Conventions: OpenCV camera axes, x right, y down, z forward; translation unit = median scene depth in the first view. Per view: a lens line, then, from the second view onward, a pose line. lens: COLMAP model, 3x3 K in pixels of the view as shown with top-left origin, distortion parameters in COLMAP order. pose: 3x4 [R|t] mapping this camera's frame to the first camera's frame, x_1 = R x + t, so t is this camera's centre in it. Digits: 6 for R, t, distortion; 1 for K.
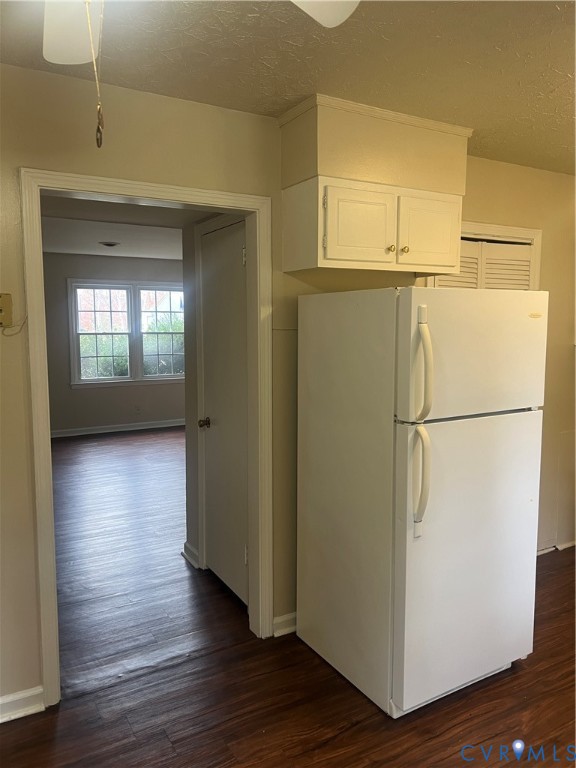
lens RADIAL K [[580.3, 0, 287.6], [0, 580.3, 382.1], [0, 0, 1]] dist [0.031016, -0.006402]
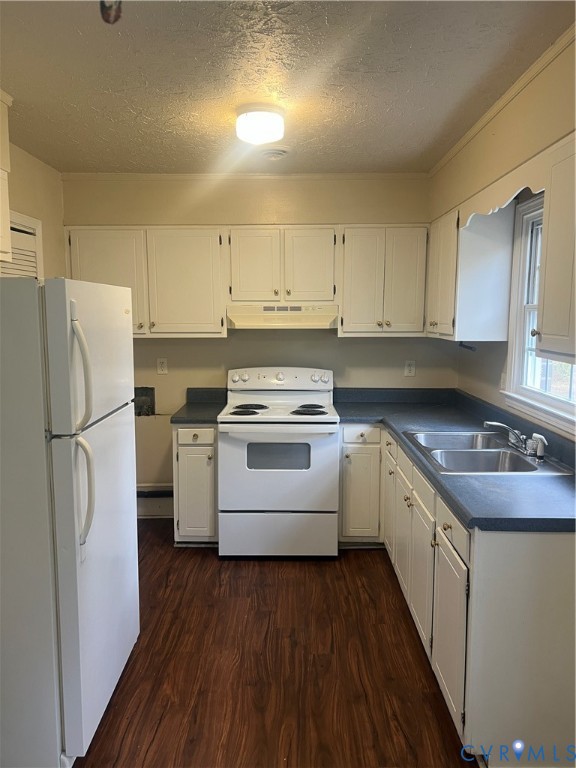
lens RADIAL K [[580.3, 0, 287.5], [0, 580.3, 387.4], [0, 0, 1]] dist [0.031016, -0.006402]
pose [[0.522900, -0.108008, 0.845523, -0.320518], [0.084838, 0.993609, 0.074458, -0.035493], [-0.848162, 0.032798, 0.528721, 0.235931]]
